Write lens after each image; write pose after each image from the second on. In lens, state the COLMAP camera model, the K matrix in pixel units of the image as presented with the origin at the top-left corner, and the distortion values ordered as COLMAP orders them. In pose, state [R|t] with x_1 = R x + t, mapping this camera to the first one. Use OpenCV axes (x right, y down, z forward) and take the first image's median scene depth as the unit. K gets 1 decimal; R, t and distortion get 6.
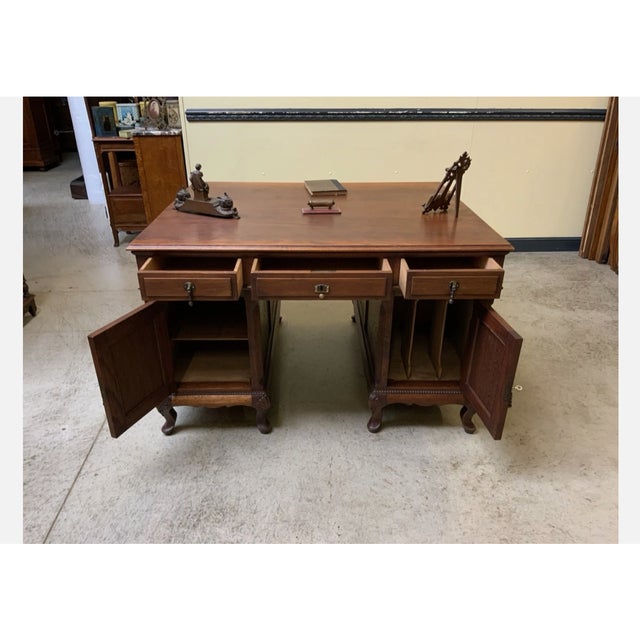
lens RADIAL K [[496.8, 0, 321.6], [0, 496.8, 321.4], [0, 0, 1]] dist [0.005422, -0.040735]
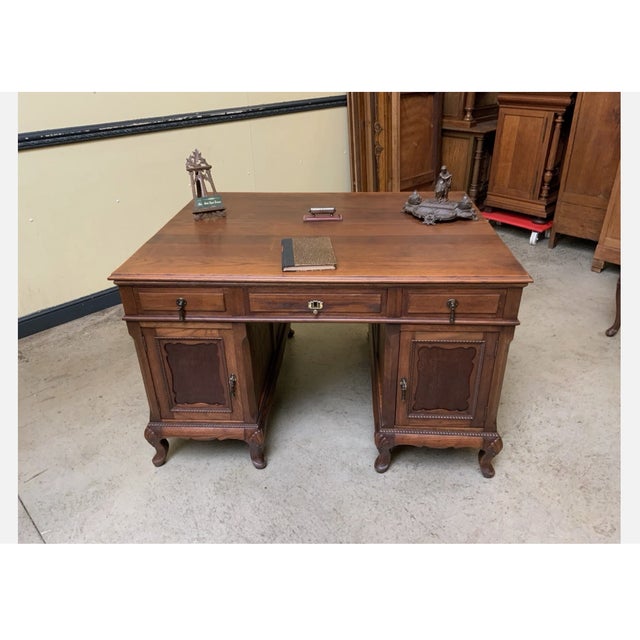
lens RADIAL K [[499.7, 0, 319.7], [0, 499.7, 316.8], [0, 0, 1]] dist [0.007752, -0.043927]
pose [[0.751641, -0.330300, 0.570909, -0.378602], [0.324256, 0.938801, 0.116240, -0.158262], [-0.574364, 0.097750, 0.812743, 0.240592]]
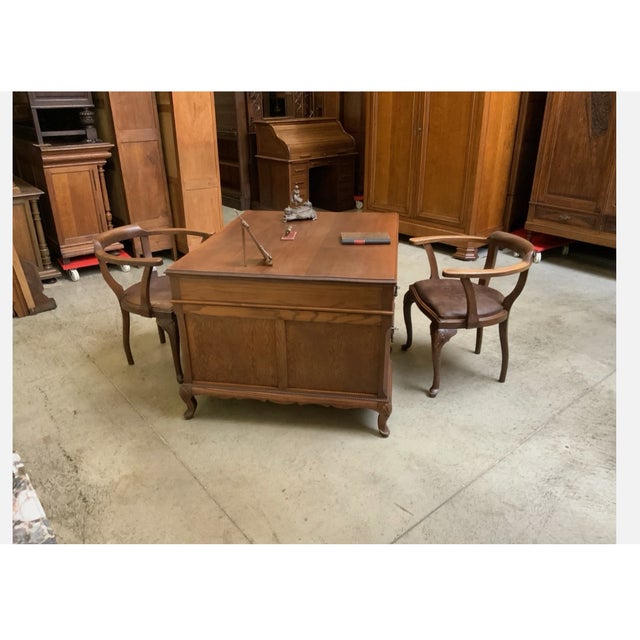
lens RADIAL K [[498.0, 0, 315.8], [0, 498.0, 318.3], [0, 0, 1]] dist [0.012802, -0.051911]
pose [[-0.588977, -0.327931, 0.738625, -0.748999], [0.375208, 0.698533, 0.609320, -0.720939], [-0.715769, 0.636013, -0.288378, 1.257064]]
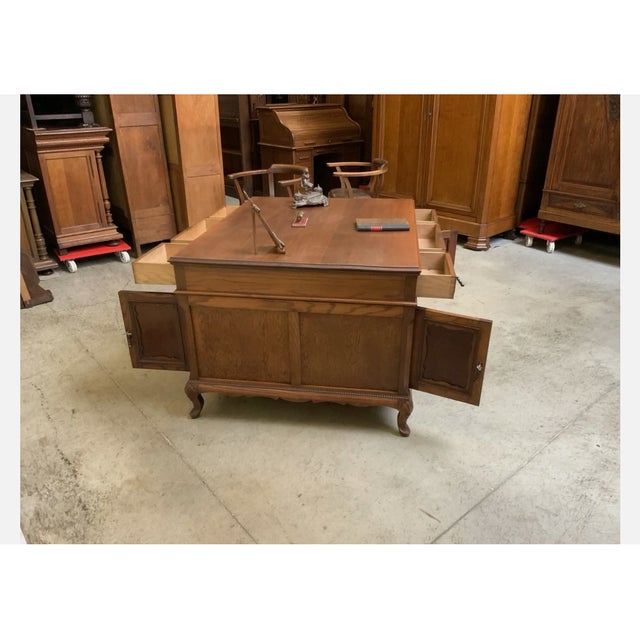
lens RADIAL K [[496.8, 0, 321.6], [0, 496.8, 321.4], [0, 0, 1]] dist [0.005422, -0.040735]
pose [[-0.598331, -0.341805, 0.724685, -0.684301], [0.370403, 0.684007, 0.628439, -0.689927], [-0.710494, 0.644441, -0.282658, 1.257740]]
